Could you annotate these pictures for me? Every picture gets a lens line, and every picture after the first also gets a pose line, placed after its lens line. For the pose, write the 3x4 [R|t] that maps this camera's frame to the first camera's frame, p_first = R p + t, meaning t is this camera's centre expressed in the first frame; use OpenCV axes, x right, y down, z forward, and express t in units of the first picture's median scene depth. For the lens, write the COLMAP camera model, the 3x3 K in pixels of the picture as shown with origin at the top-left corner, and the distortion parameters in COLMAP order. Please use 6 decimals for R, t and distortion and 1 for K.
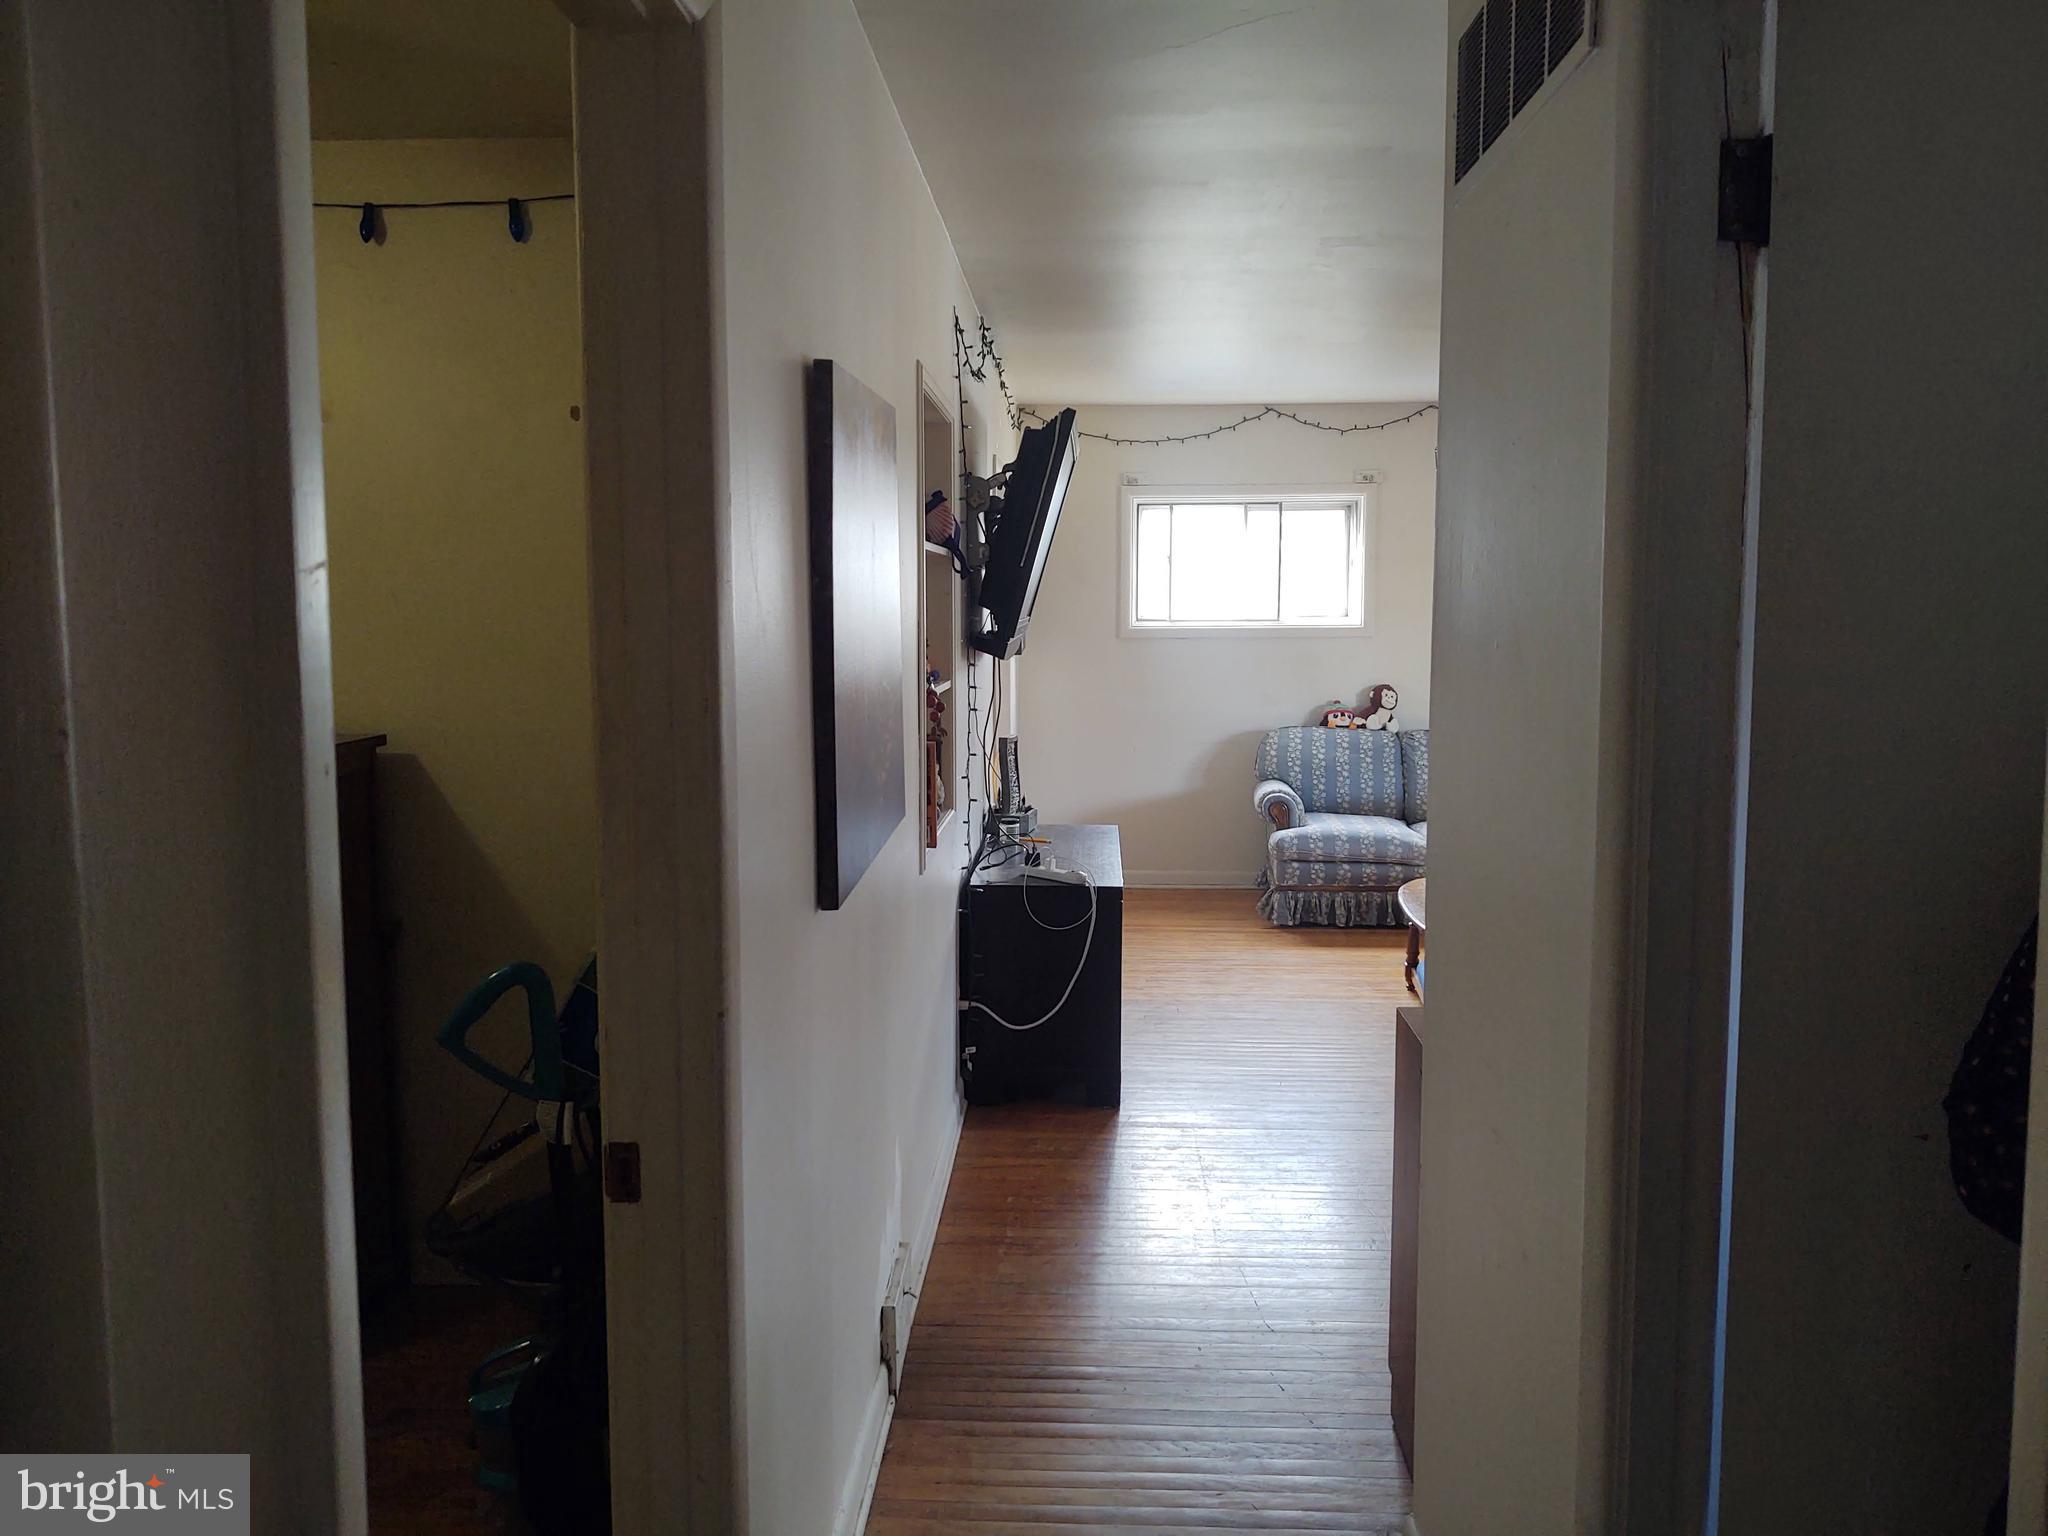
lens RADIAL K [[1570.4, 0, 1026.5], [0, 1570.4, 769.0], [0, 0, 1]] dist [0.013181, -0.019988]
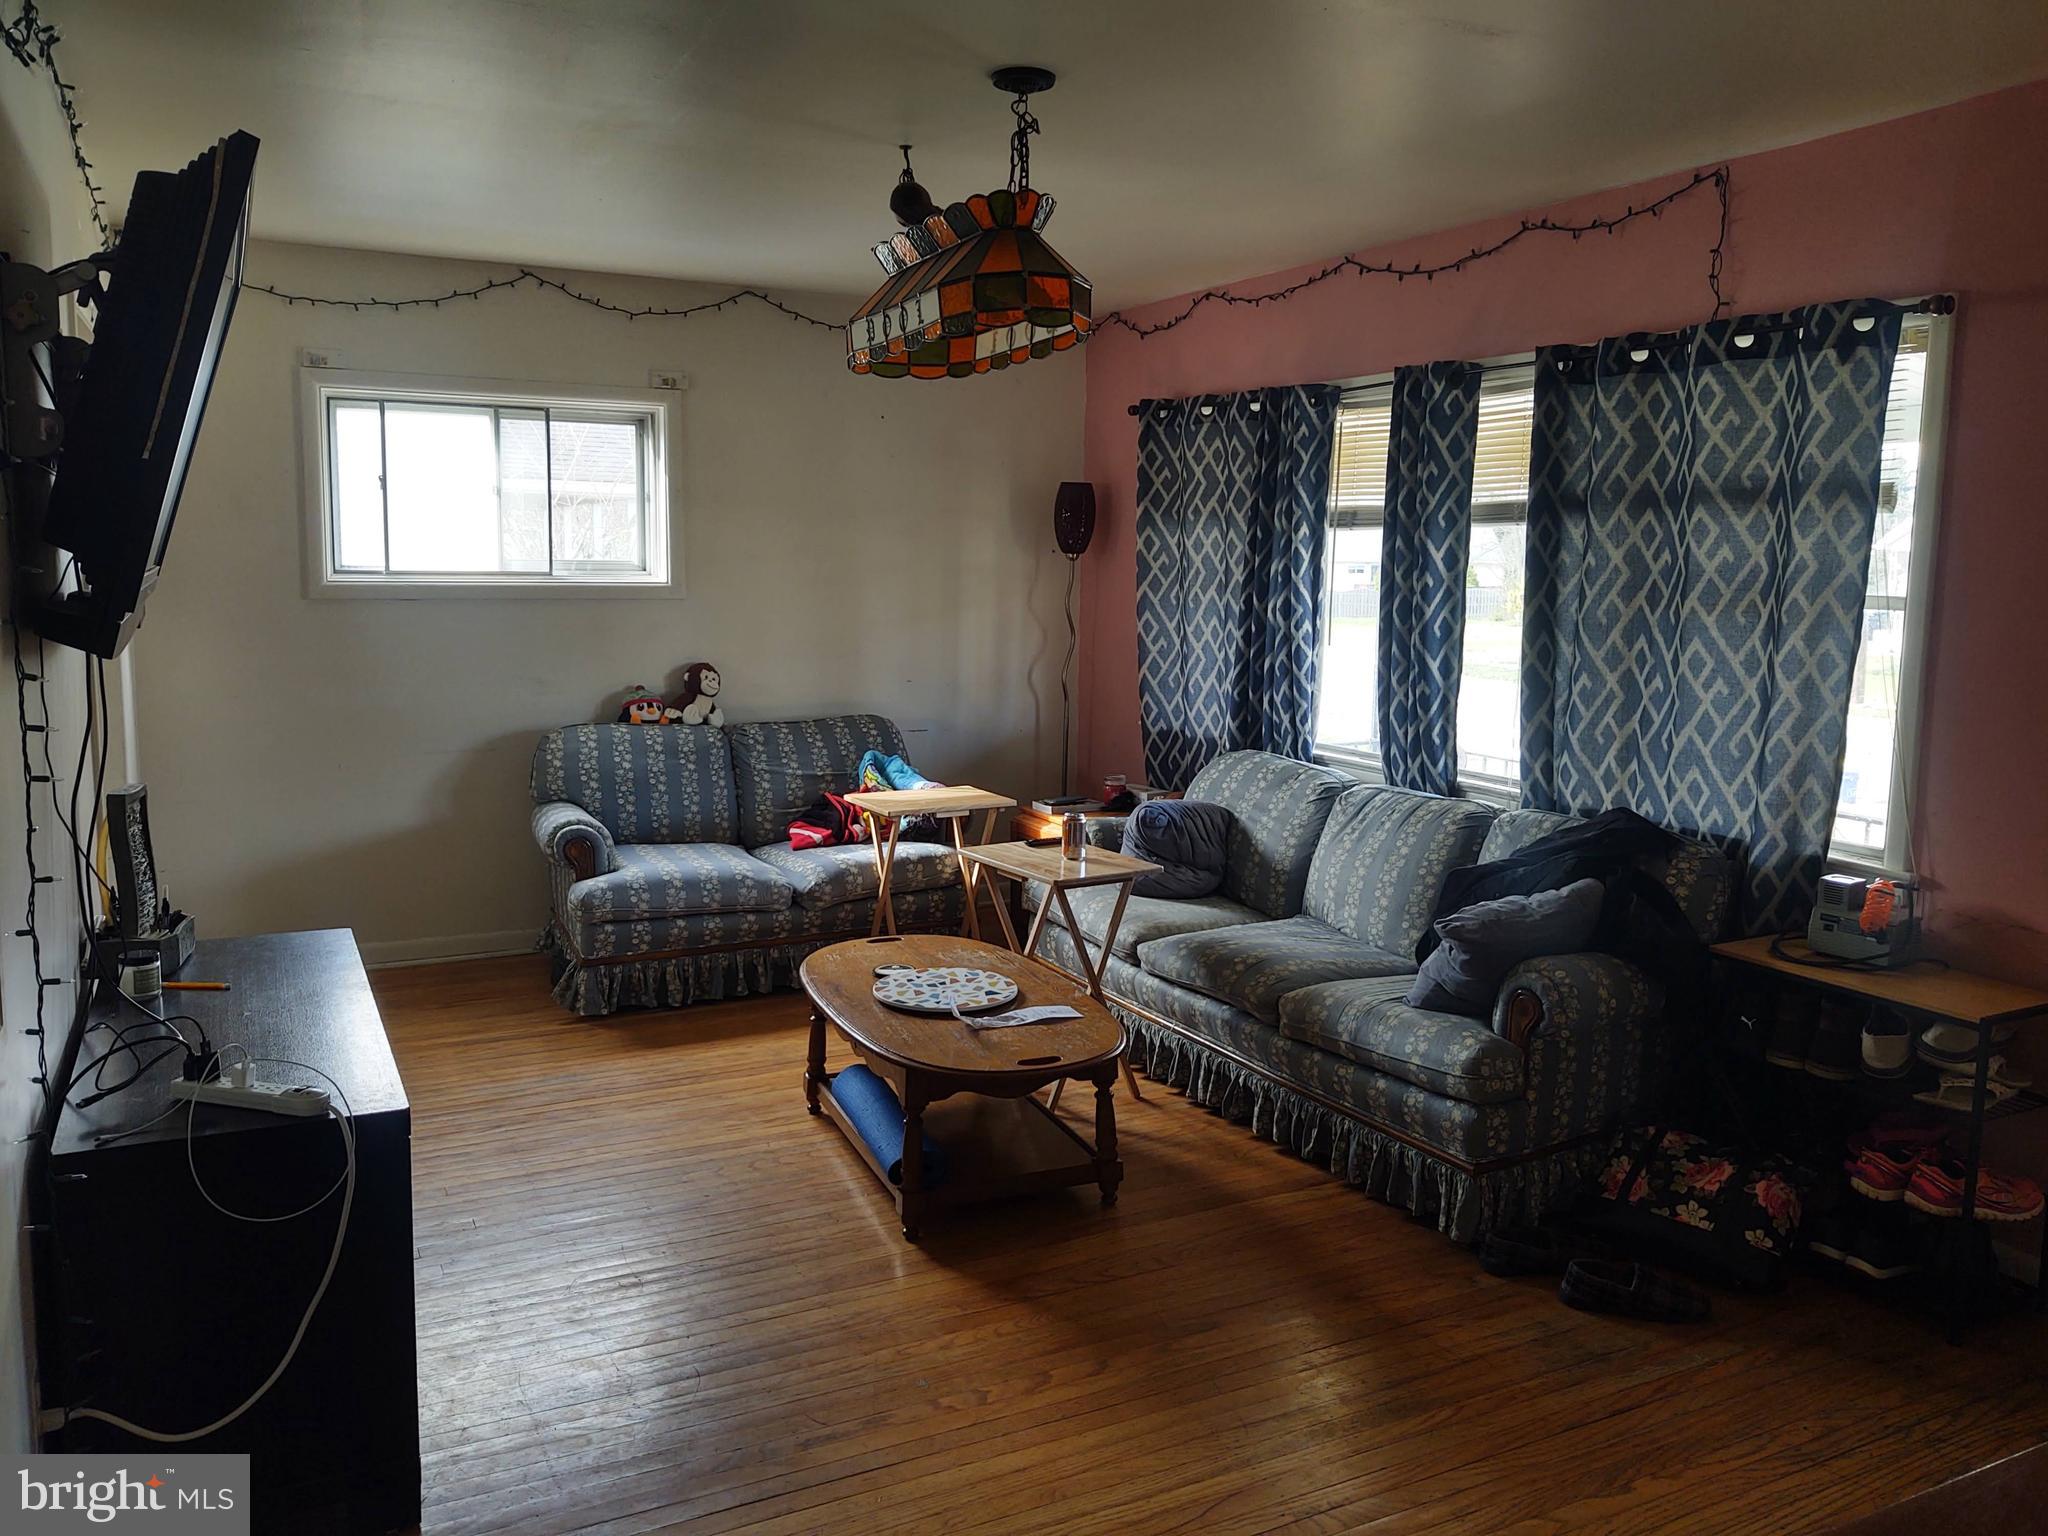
lens RADIAL K [[1570.4, 0, 1038.2], [0, 1570.4, 745.5], [0, 0, 1]] dist [0.013181, -0.019988]
pose [[0.866734, -0.044452, 0.496786, -0.006187], [0.037122, 0.999007, 0.024623, -0.028616], [-0.497388, -0.002900, 0.867523, 0.291893]]
